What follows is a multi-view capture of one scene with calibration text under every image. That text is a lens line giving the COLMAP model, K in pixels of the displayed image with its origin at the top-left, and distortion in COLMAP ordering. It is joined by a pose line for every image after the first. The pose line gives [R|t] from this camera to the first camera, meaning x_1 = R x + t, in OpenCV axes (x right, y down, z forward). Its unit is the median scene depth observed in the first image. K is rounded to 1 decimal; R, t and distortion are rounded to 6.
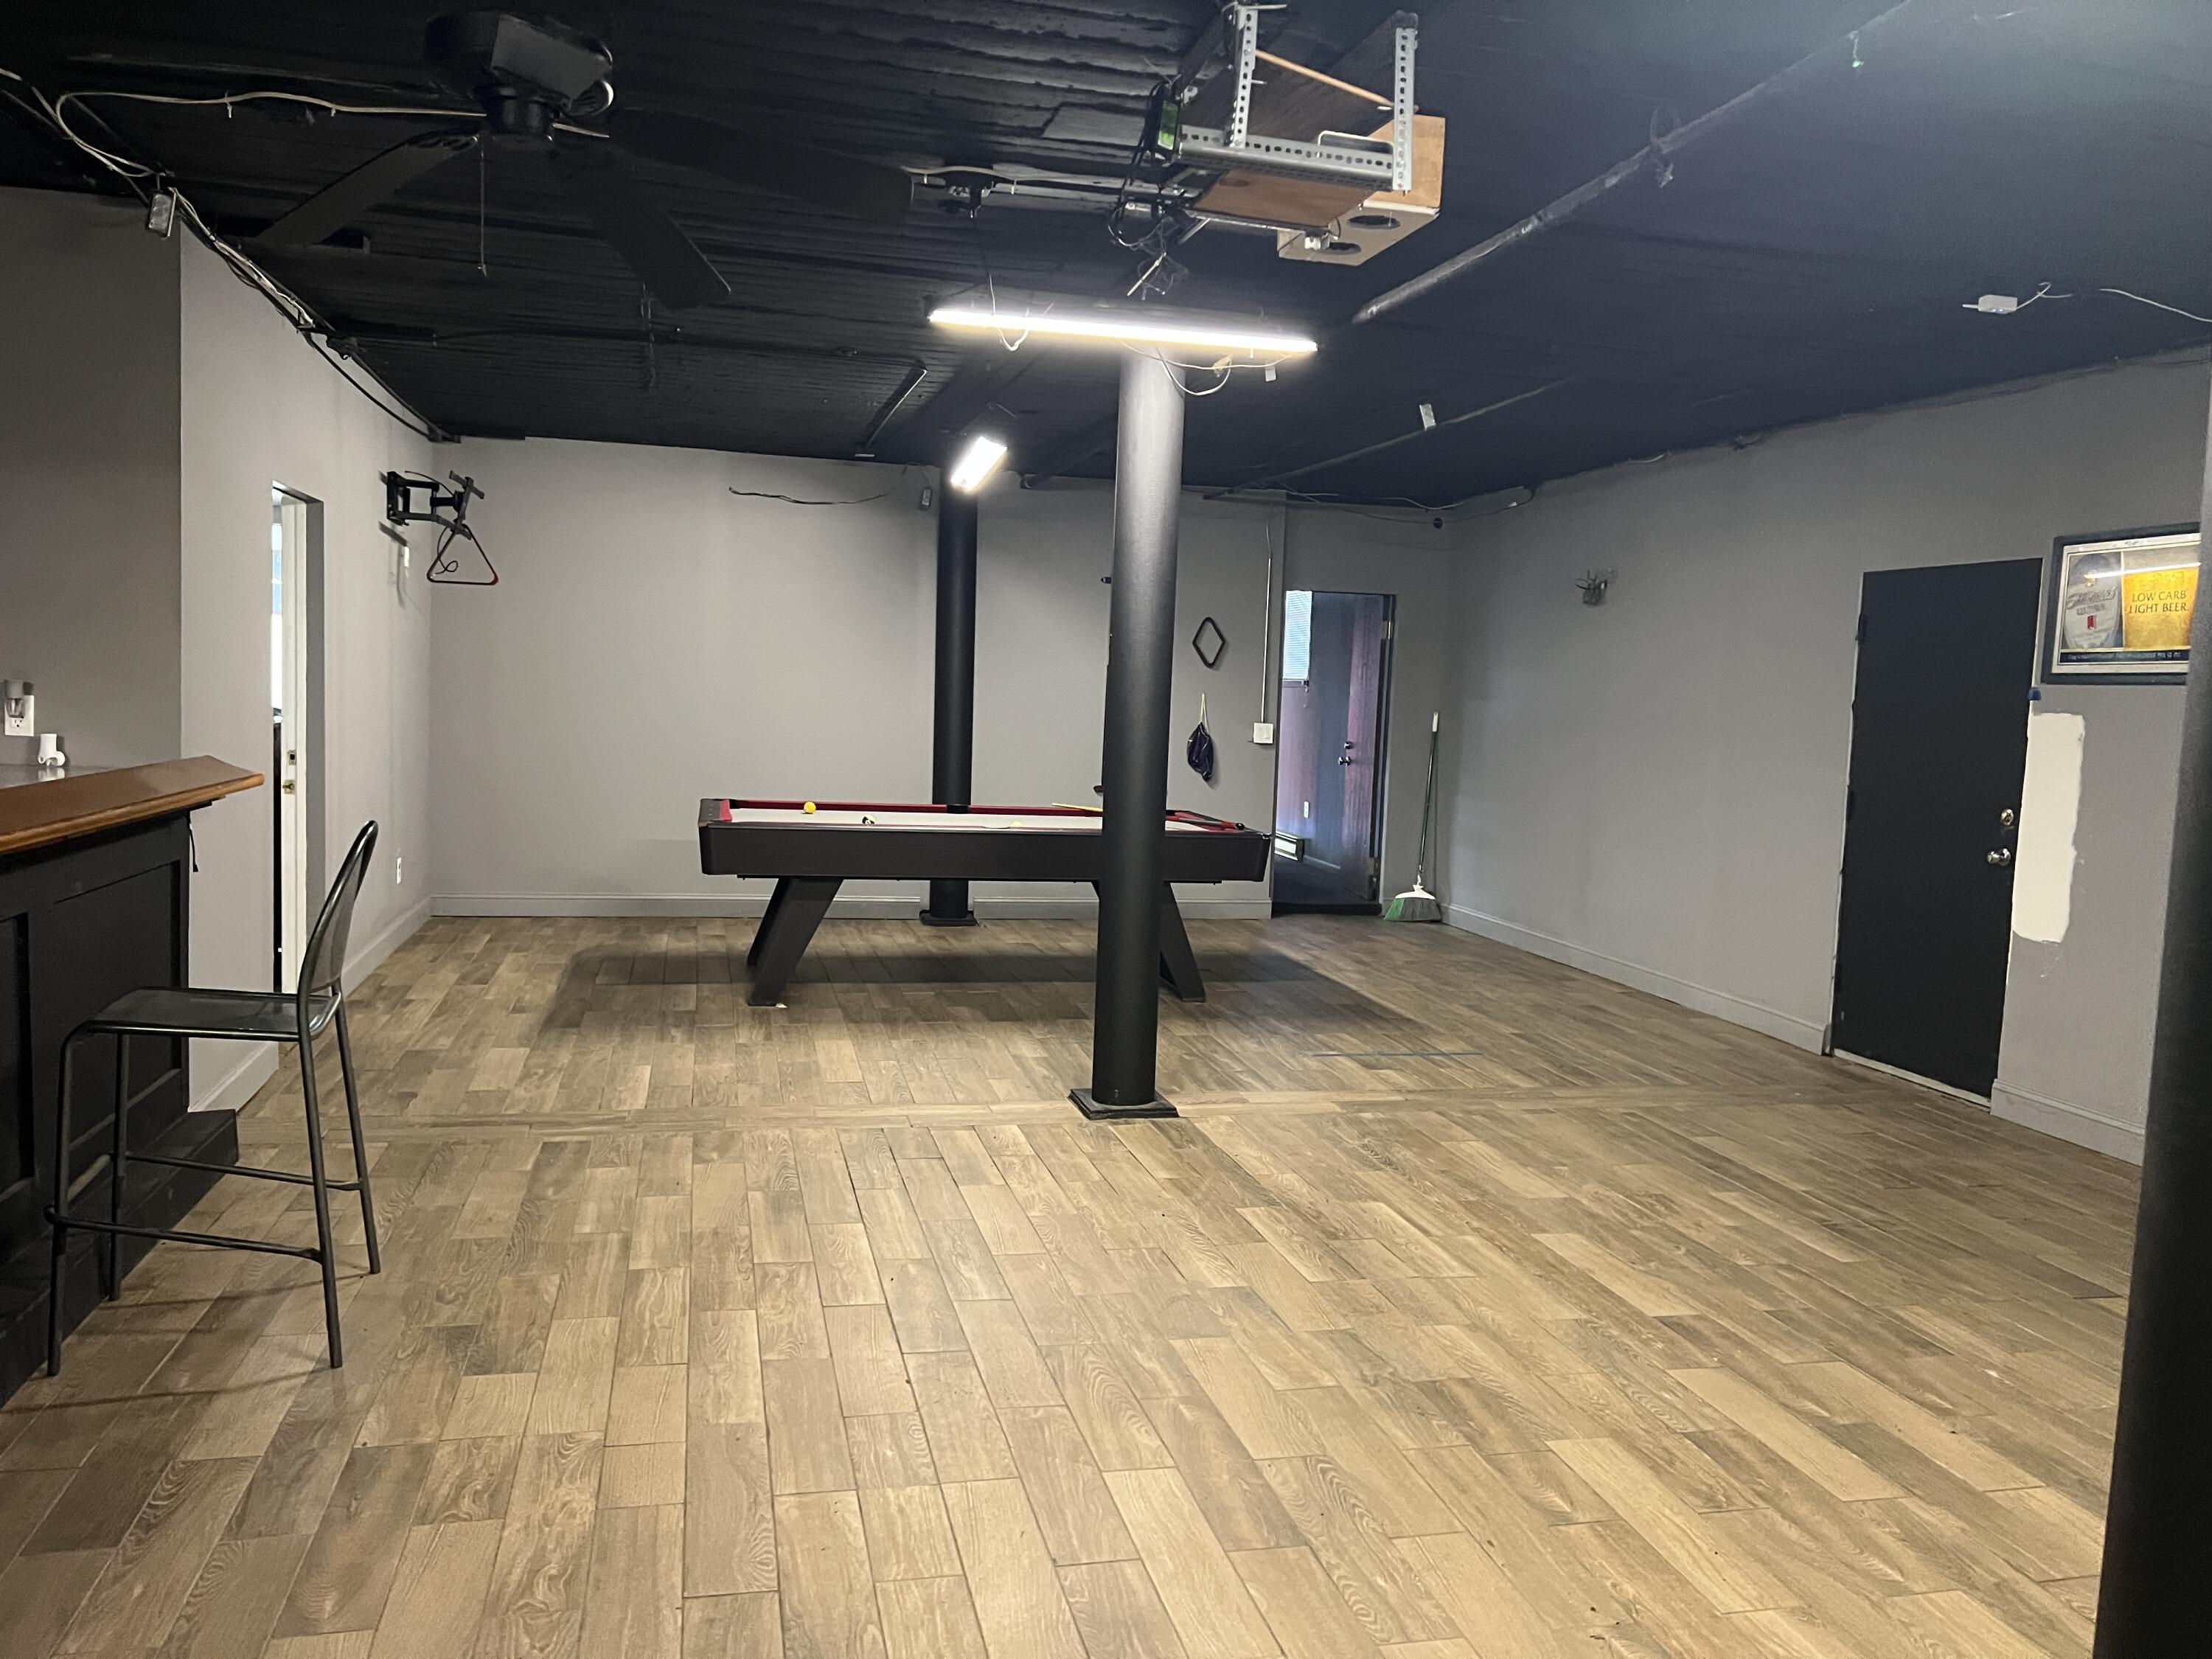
lens RADIAL K [[1668.3, 0, 1100.5], [0, 1668.3, 815.1], [0, 0, 1]] dist [0.010010, -0.006592]
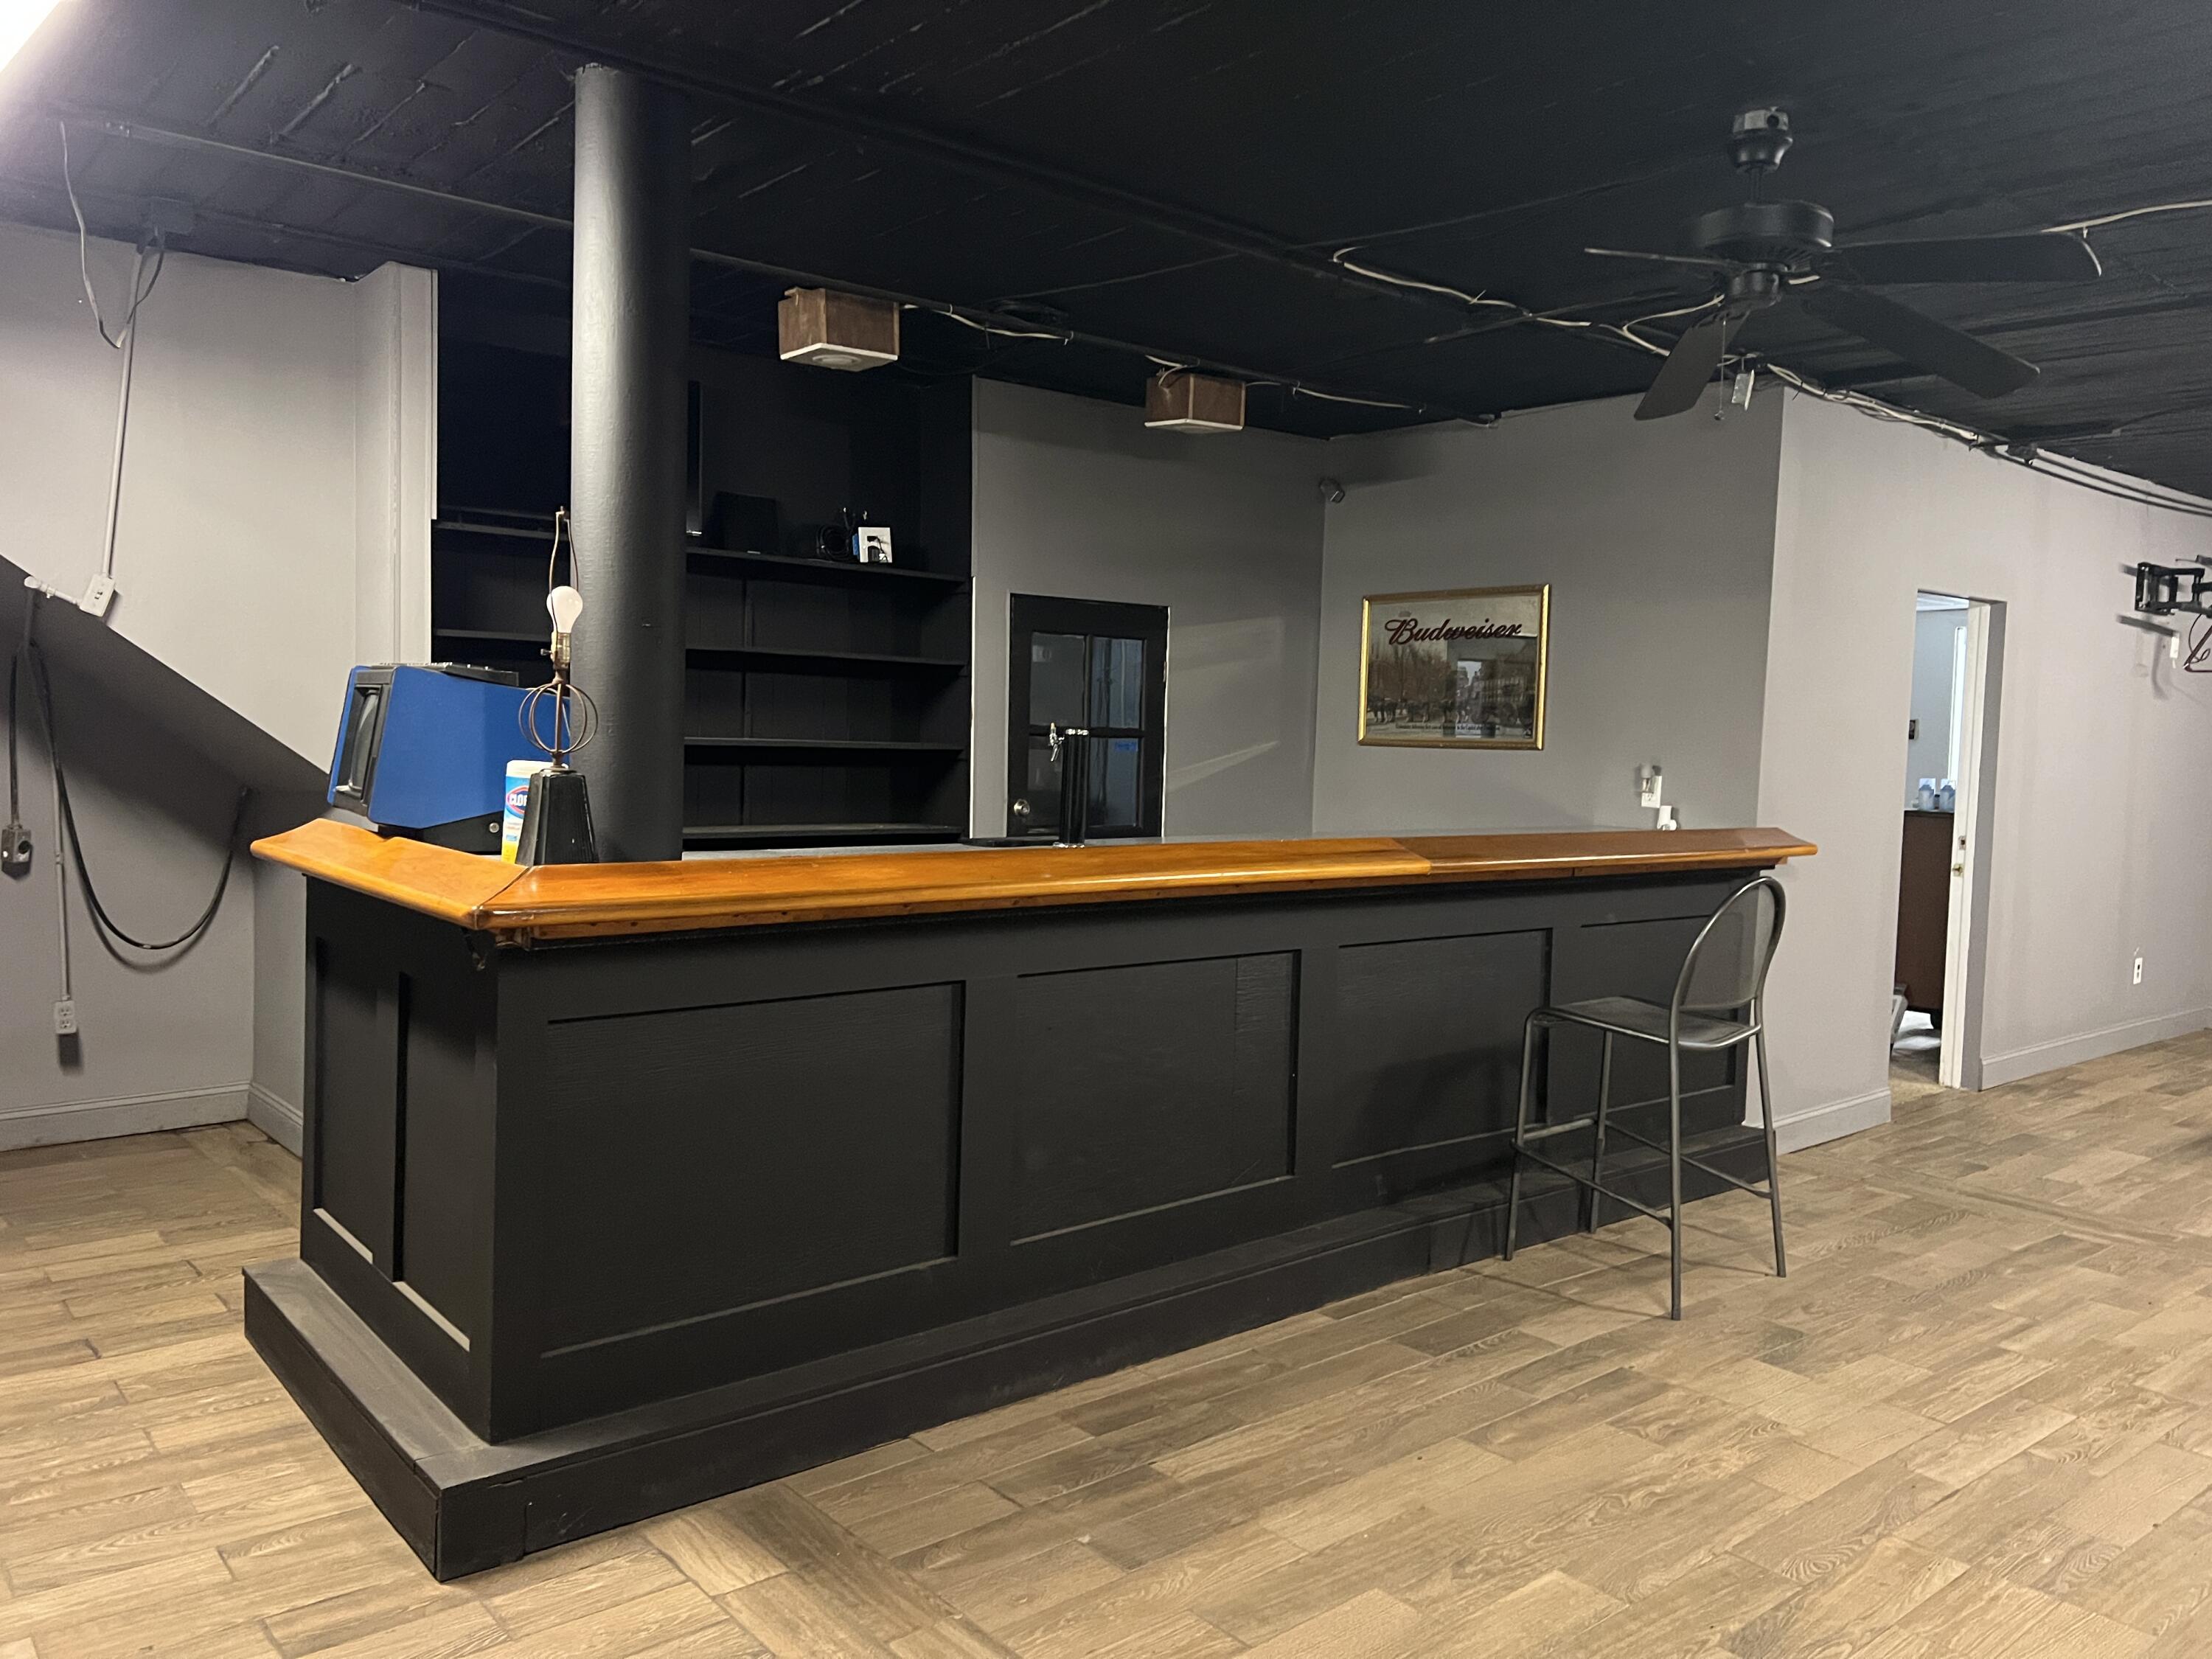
lens RADIAL K [[1668.3, 0, 1107.6], [0, 1668.3, 832.4], [0, 0, 1]] dist [0.010010, -0.006592]
pose [[0.459313, 0.039452, -0.887398, 0.380427], [-0.085113, 0.996371, 0.000242, 0.009511], [0.884187, 0.075418, 0.461004, 0.040979]]
